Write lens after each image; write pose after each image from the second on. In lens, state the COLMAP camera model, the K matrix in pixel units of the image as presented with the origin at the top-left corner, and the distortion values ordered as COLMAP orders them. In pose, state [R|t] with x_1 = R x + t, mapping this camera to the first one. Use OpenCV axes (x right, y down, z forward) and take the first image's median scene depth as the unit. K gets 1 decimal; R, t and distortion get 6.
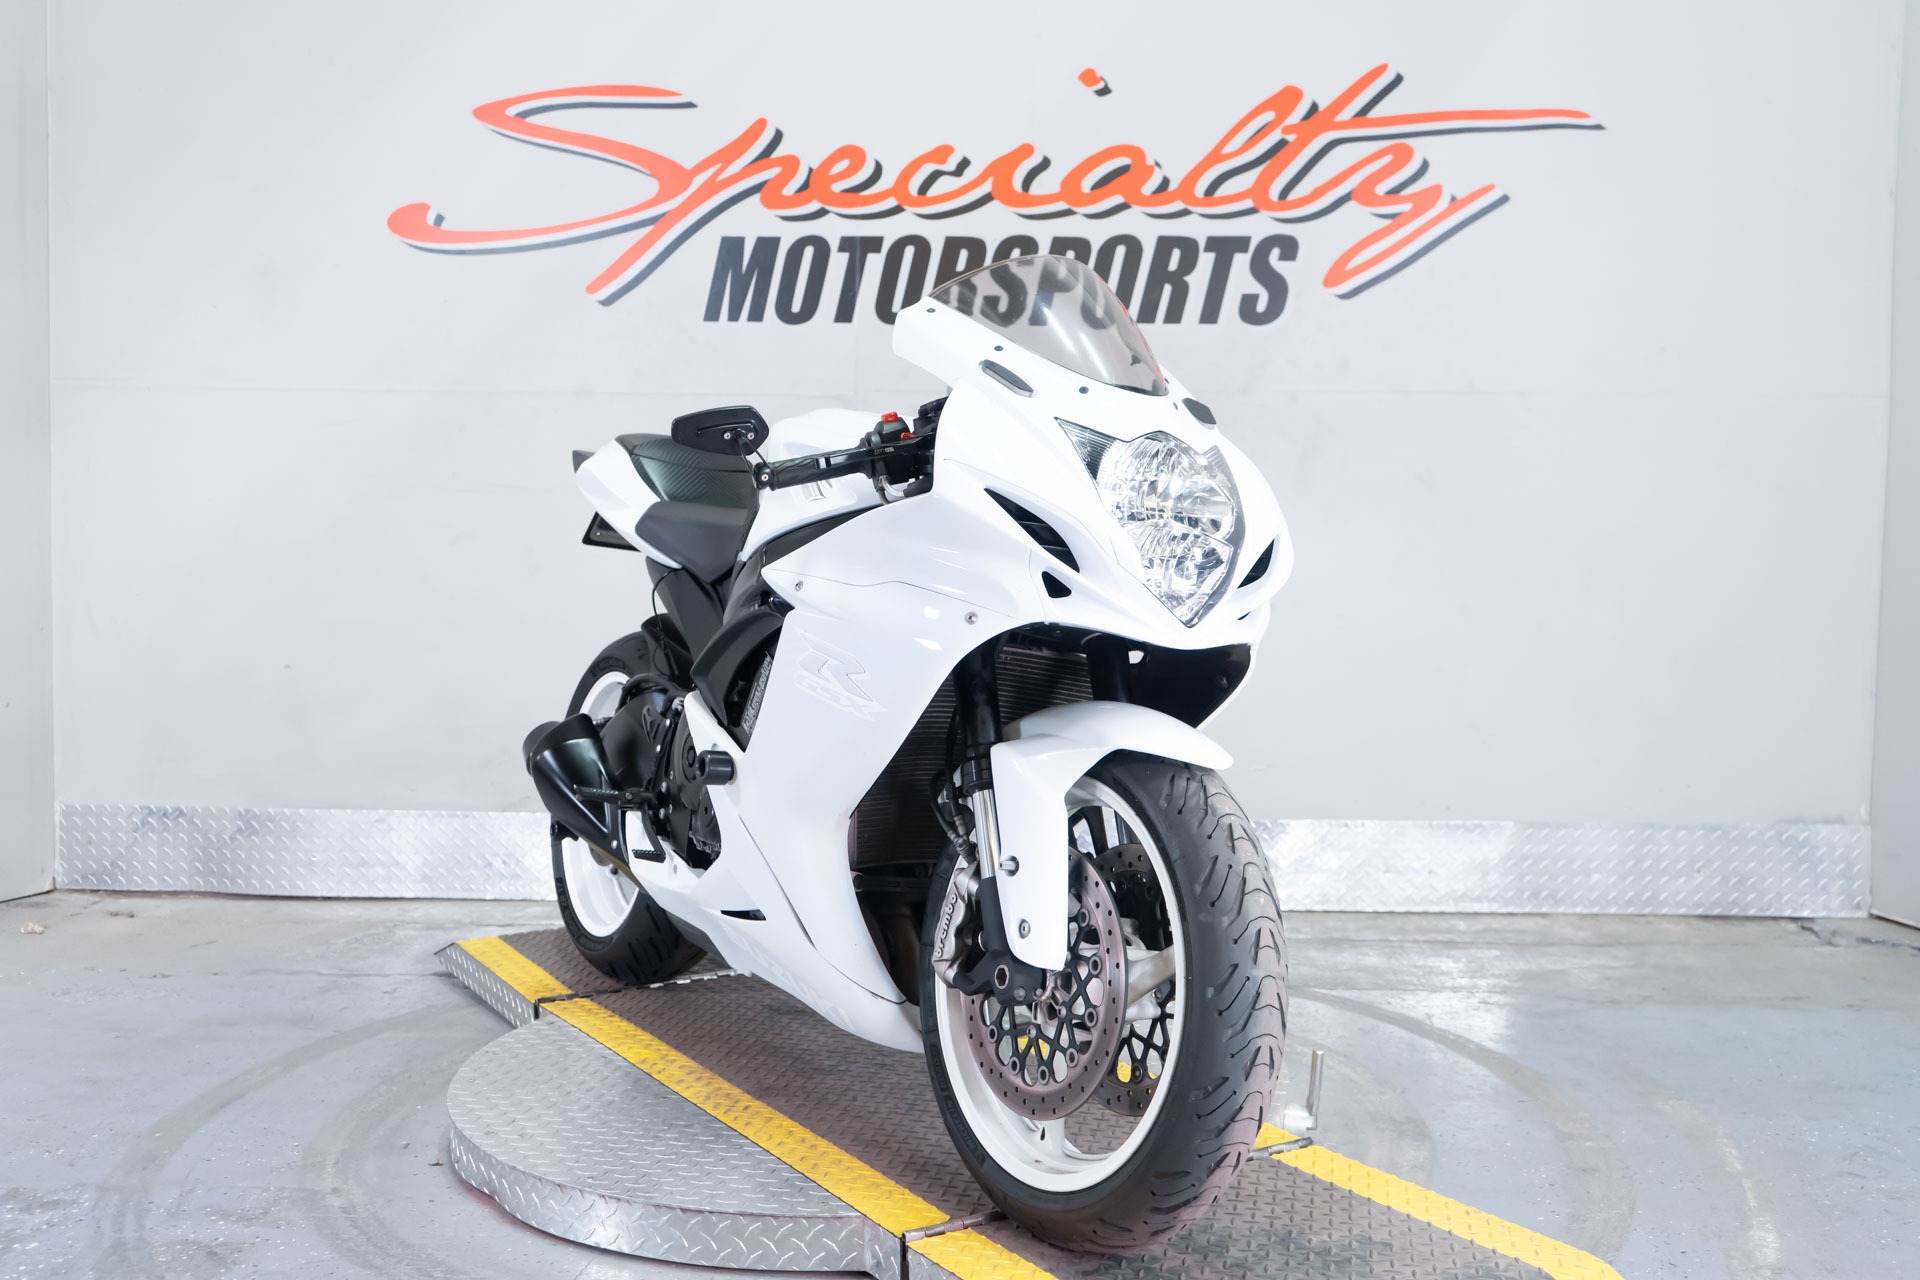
lens RADIAL K [[1936.4, 0, 947.2], [0, 1936.4, 635.0], [0, 0, 1]] dist [0.009955, 0.000000]
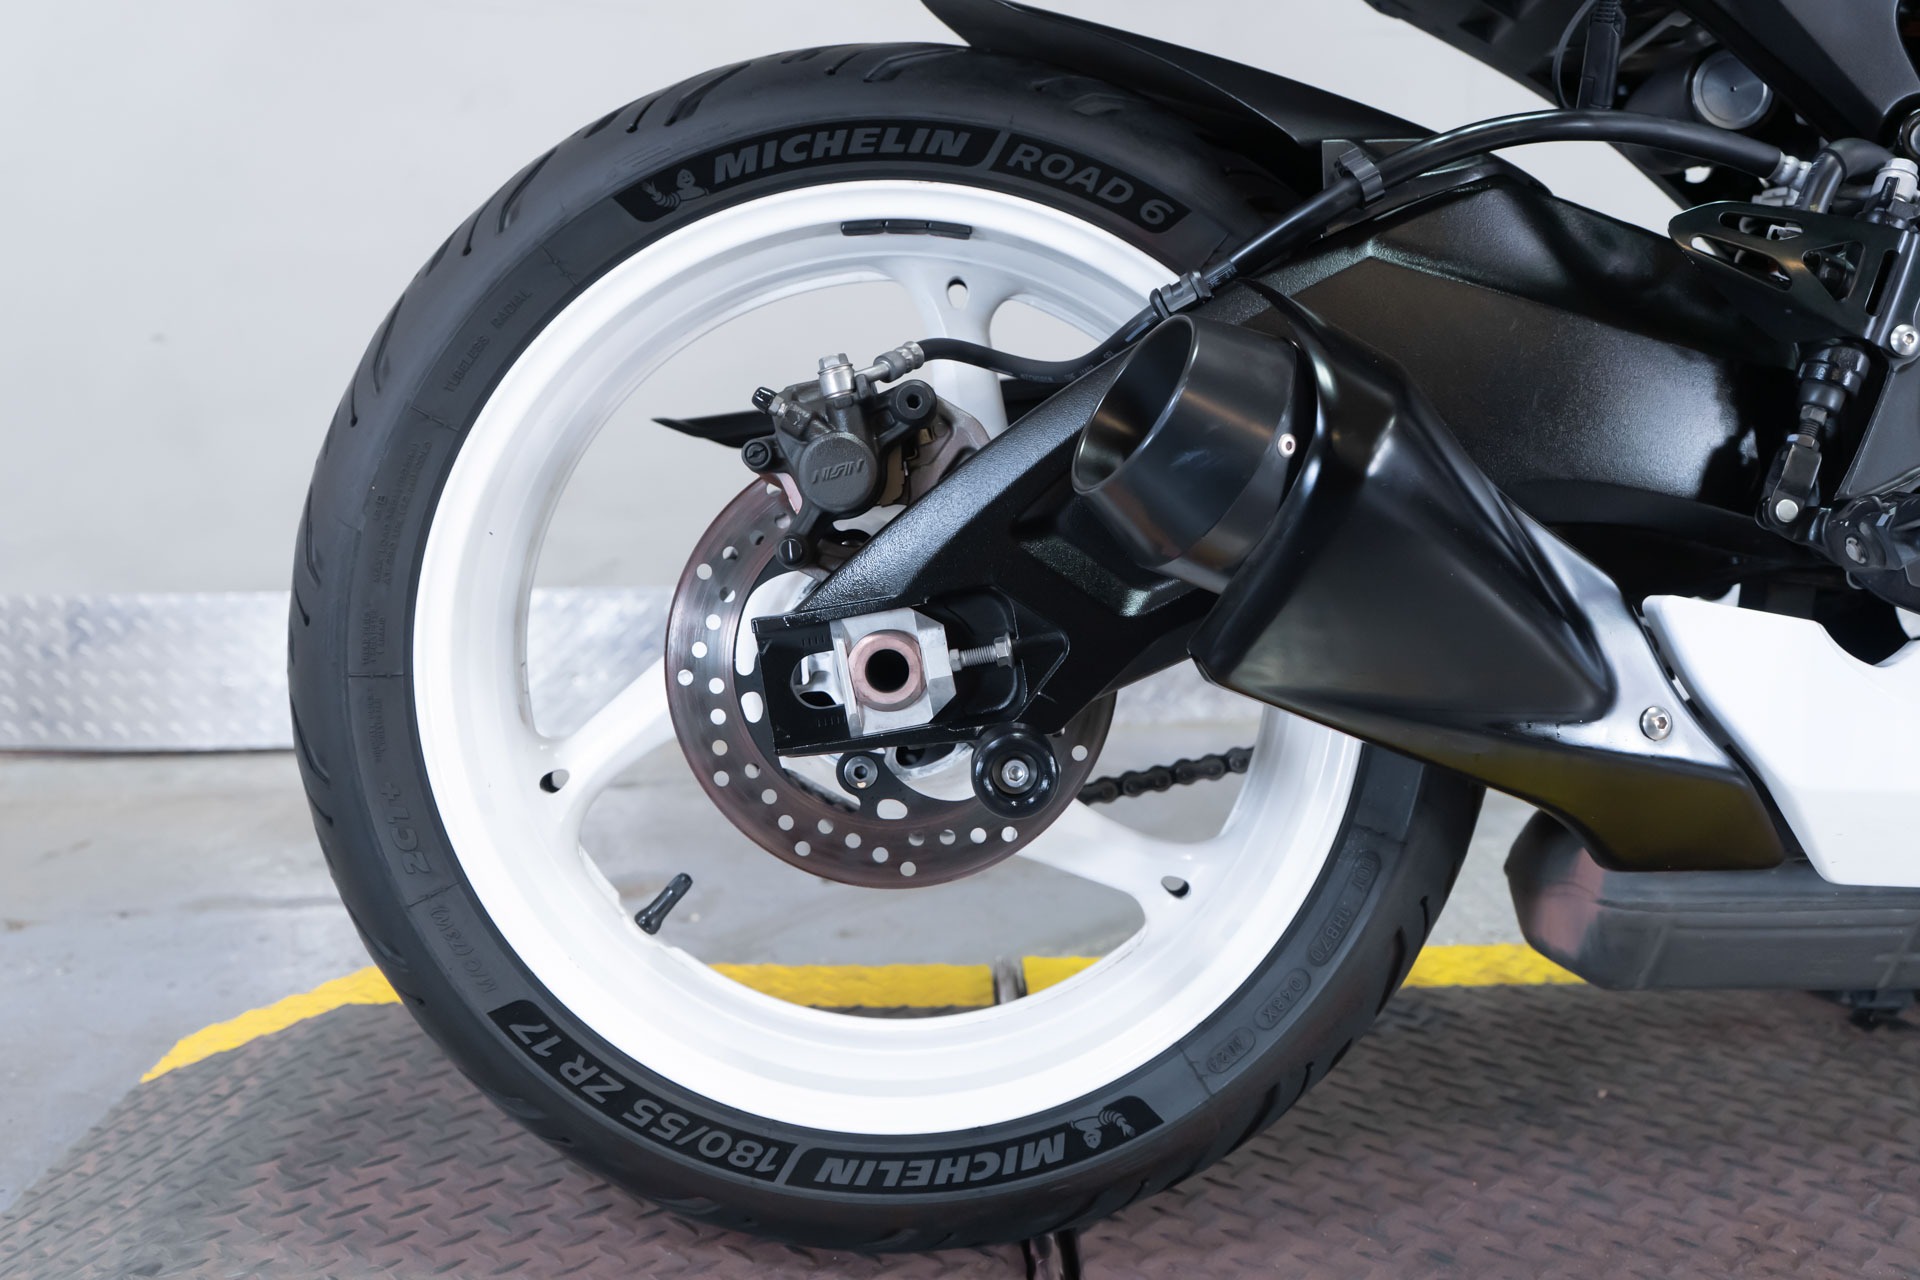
lens RADIAL K [[1936.4, 0, 970.3], [0, 1936.4, 650.7], [0, 0, 1]] dist [0.009955, 0.000000]
pose [[0.988072, -0.033479, 0.150307, -0.211253], [0.018137, 0.994588, 0.102305, 0.055903], [-0.152918, -0.098359, 0.983332, 0.439649]]
